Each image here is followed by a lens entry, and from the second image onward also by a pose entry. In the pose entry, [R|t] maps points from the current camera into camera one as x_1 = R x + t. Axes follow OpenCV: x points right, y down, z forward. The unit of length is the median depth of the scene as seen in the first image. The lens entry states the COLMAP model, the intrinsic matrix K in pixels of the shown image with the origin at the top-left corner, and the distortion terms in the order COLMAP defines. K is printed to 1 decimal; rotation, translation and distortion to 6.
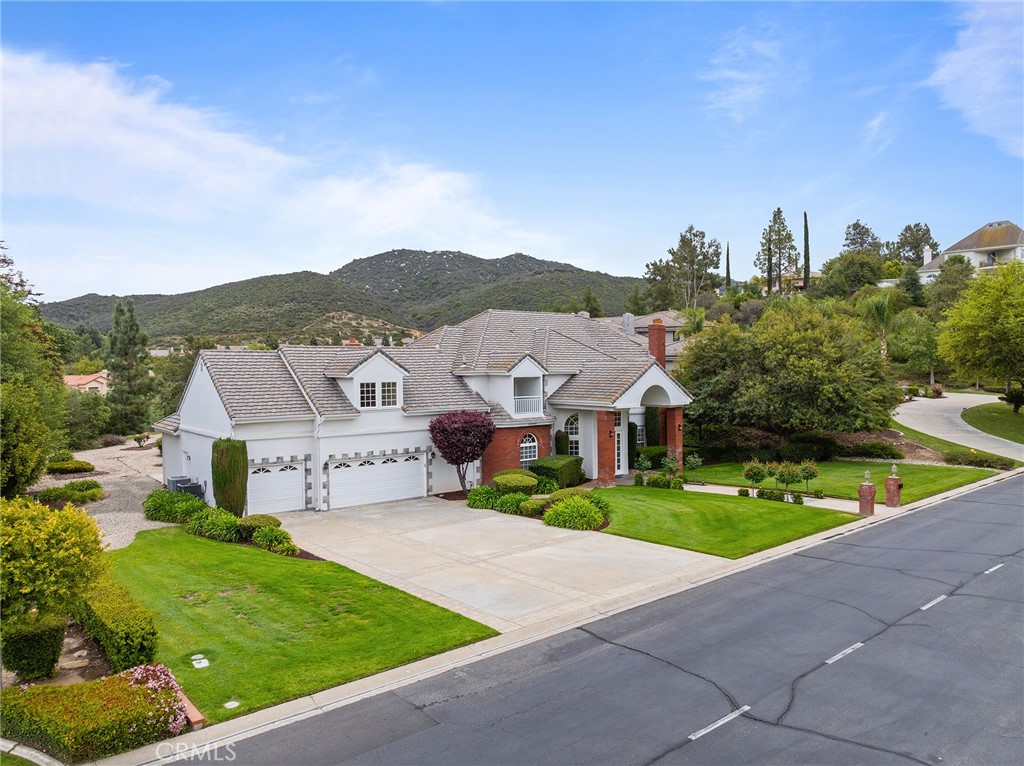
lens RADIAL K [[722.6, 0, 512.0], [0, 722.6, 383.0], [0, 0, 1]] dist [-0.037725, -0.003085]
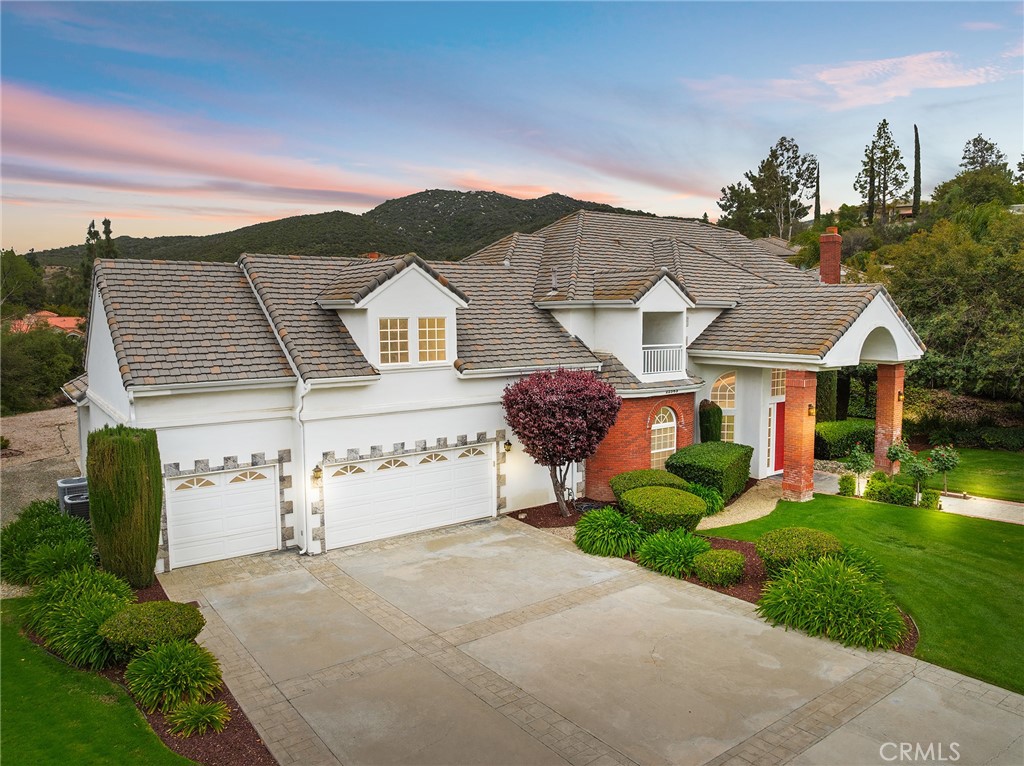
lens RADIAL K [[720.3, 0, 507.2], [0, 720.3, 385.8], [0, 0, 1]] dist [-0.035869, -0.000684]
pose [[0.998618, 0.008447, -0.051870, -0.078780], [-0.004266, 0.996769, 0.080209, 0.005858], [0.052380, -0.079877, 0.995428, 0.423467]]
